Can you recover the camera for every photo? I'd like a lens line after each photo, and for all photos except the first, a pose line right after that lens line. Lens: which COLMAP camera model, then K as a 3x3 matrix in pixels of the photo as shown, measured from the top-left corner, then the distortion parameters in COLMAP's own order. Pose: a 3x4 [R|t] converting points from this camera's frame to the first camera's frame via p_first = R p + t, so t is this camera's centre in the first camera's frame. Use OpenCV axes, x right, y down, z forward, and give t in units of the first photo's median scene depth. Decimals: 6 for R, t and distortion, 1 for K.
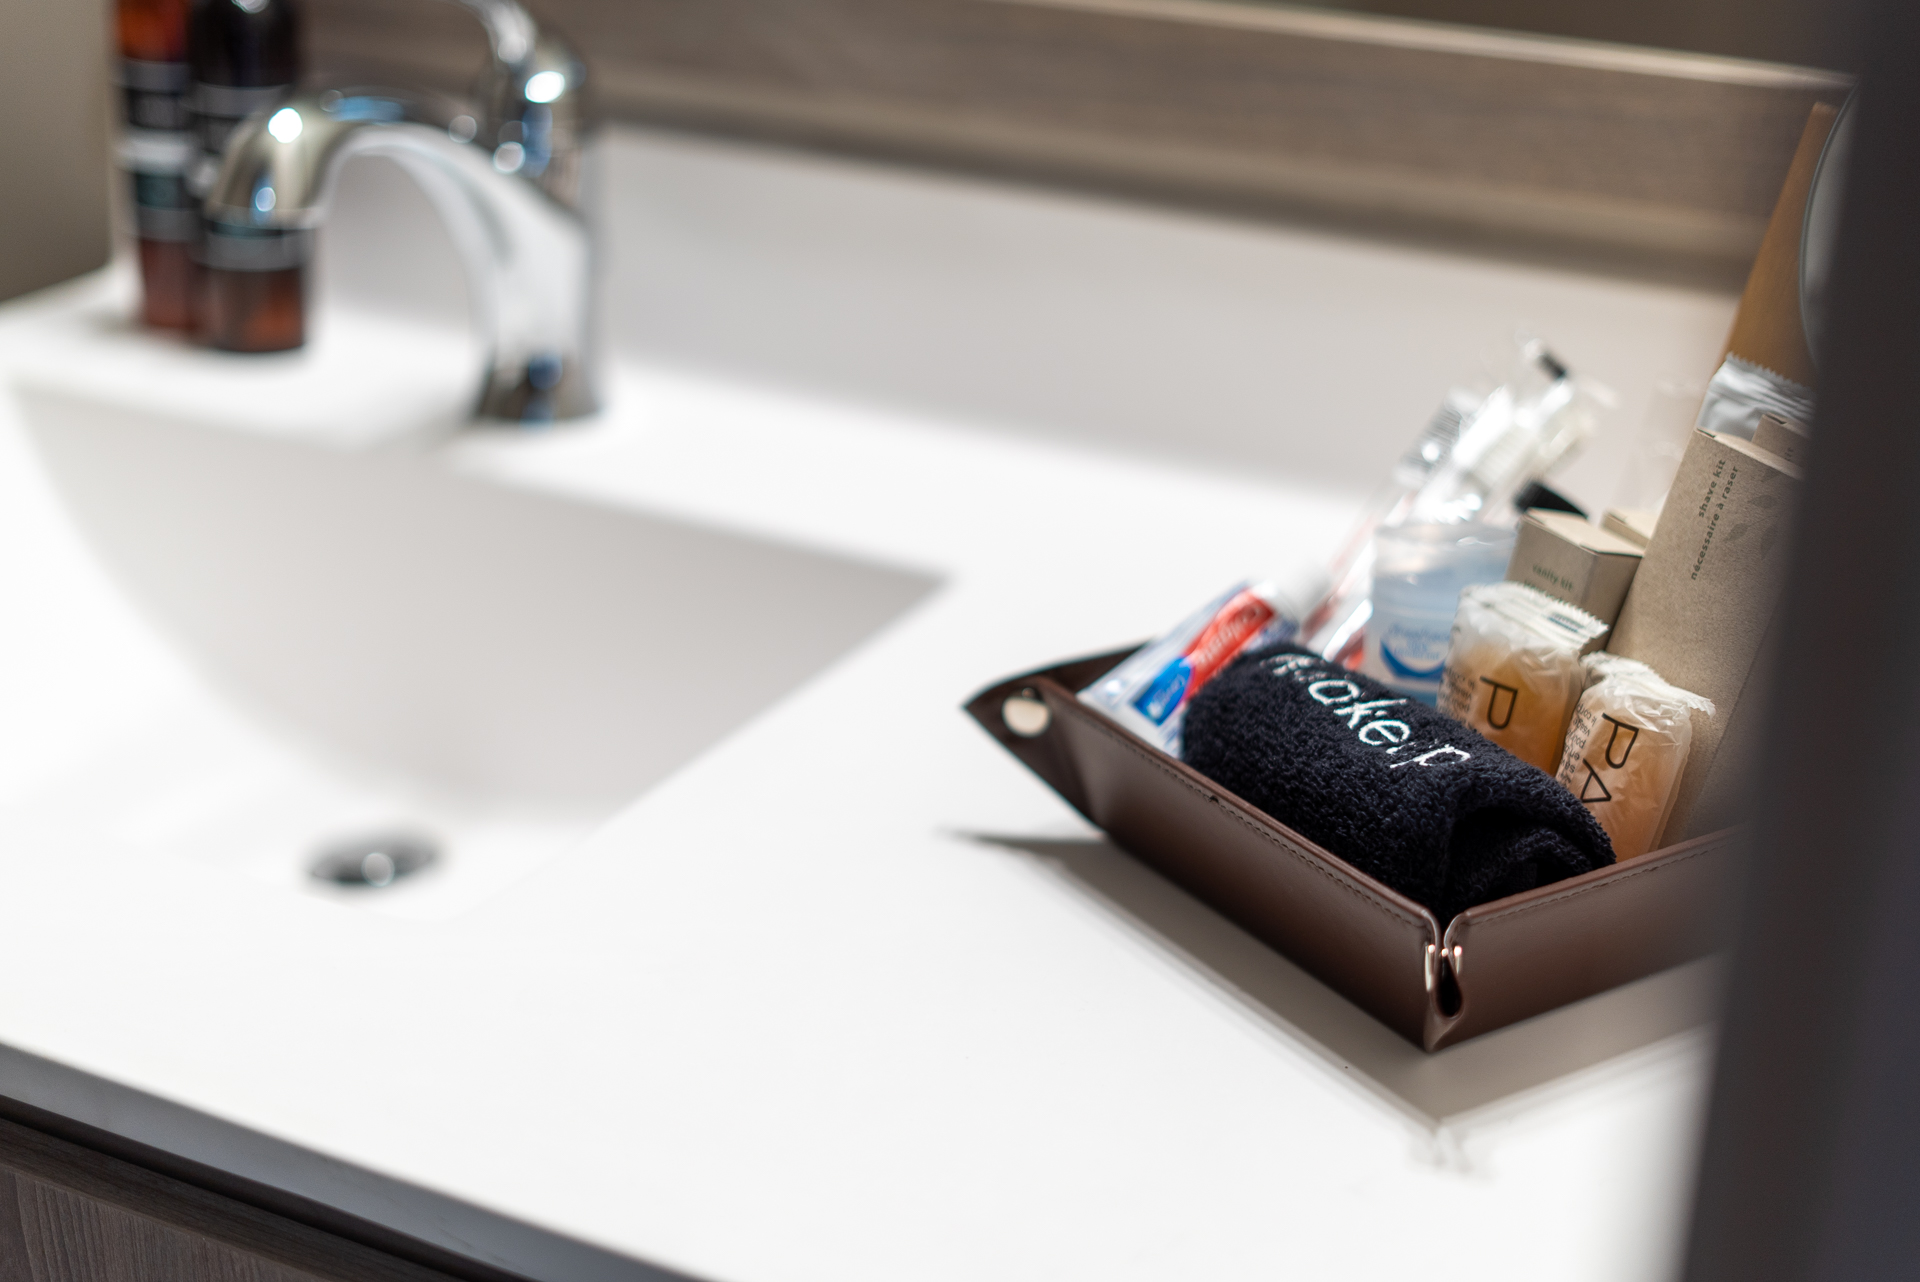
lens RADIAL K [[2883.6, 0, 960.0], [0, 2883.6, 641.0], [0, 0, 1]] dist [-0.010322, -0.004985]
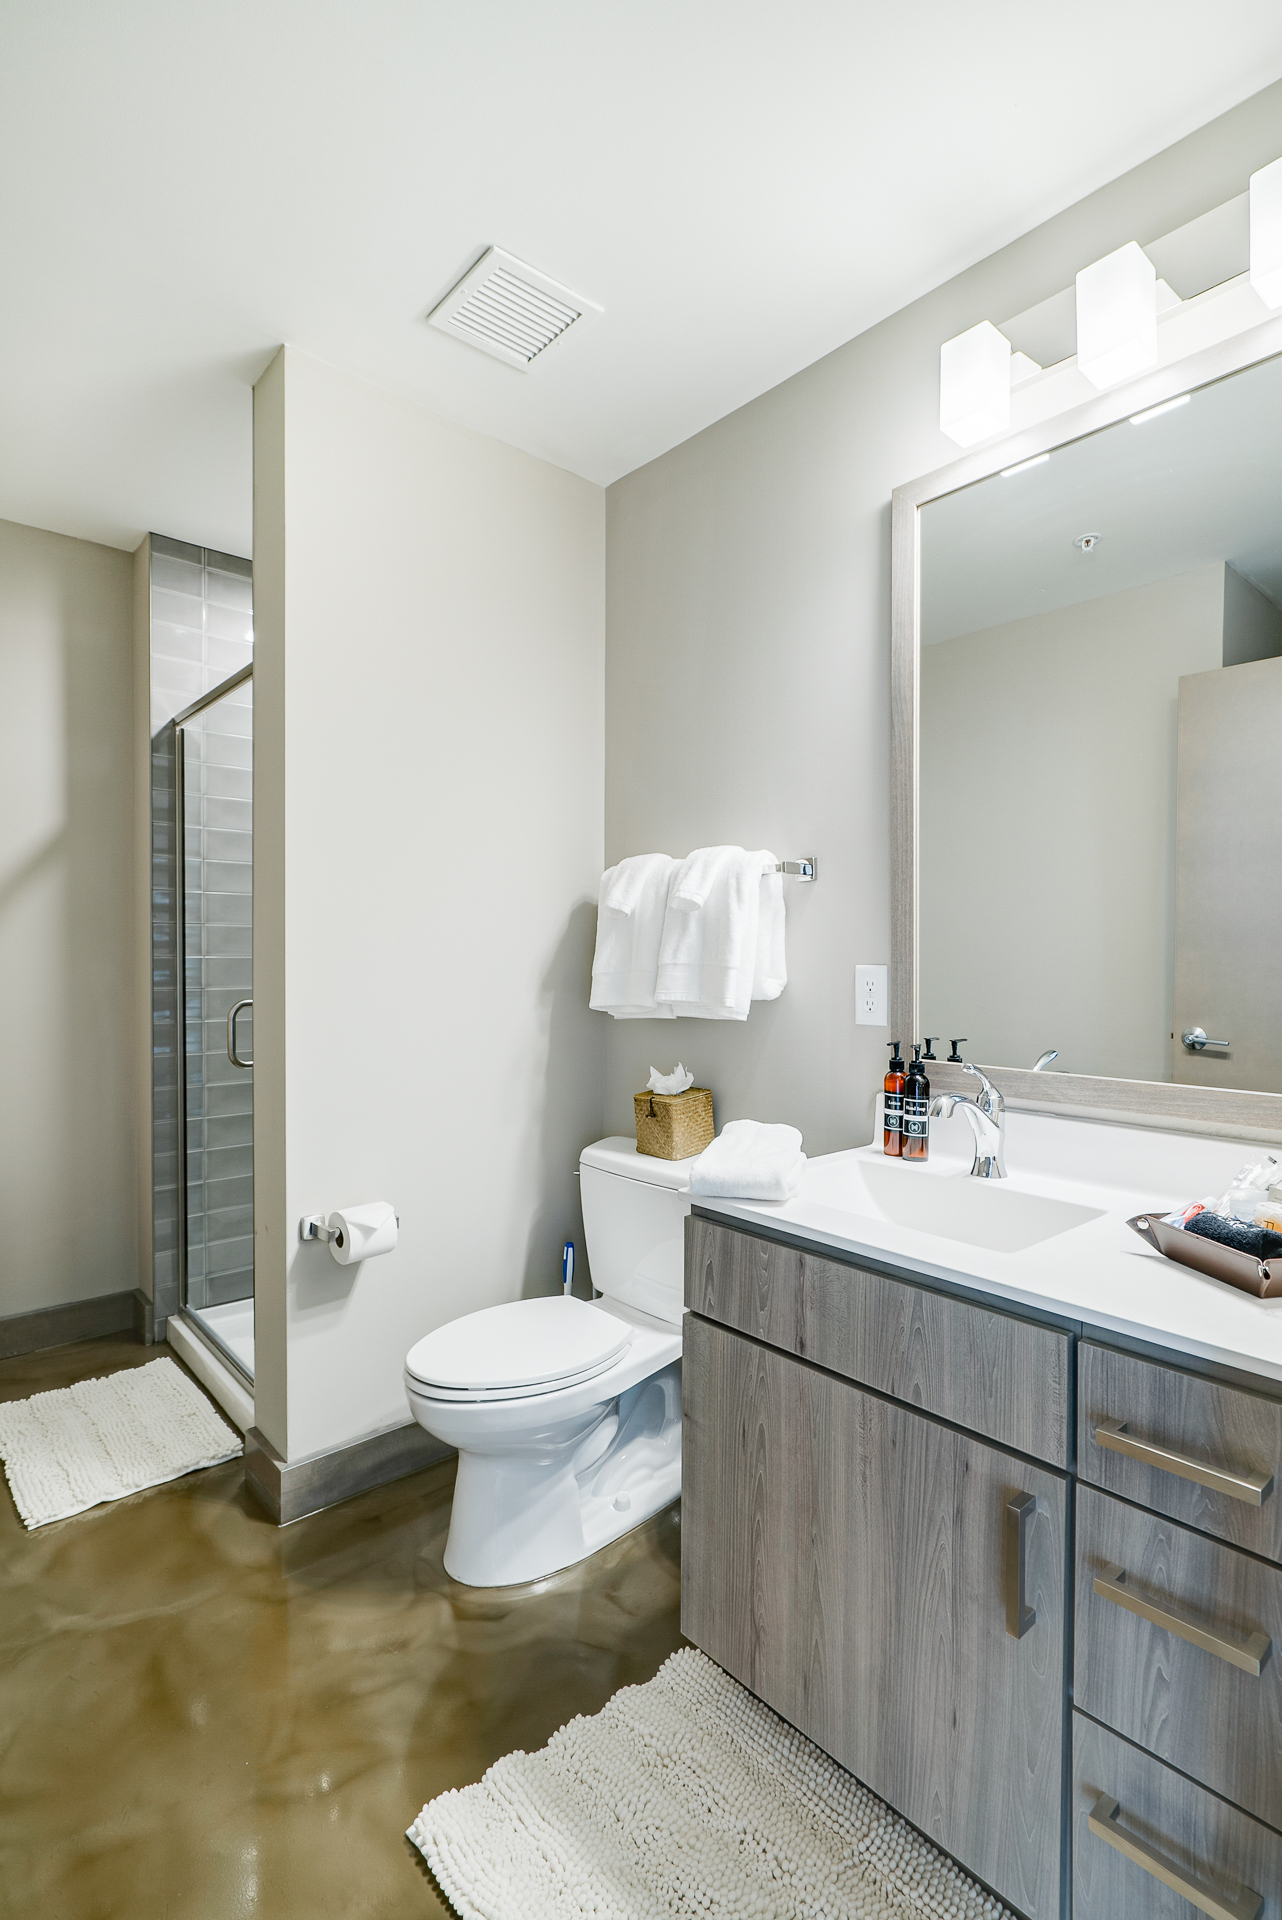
lens RADIAL K [[910.5, 0, 637.8], [0, 910.5, 969.1], [0, 0, 1]] dist [-0.001931, 0.000589]
pose [[0.932066, -0.004421, -0.362261, -0.185705], [-0.138439, 0.919695, -0.367417, 0.275801], [0.334794, 0.392608, 0.856605, -0.596667]]
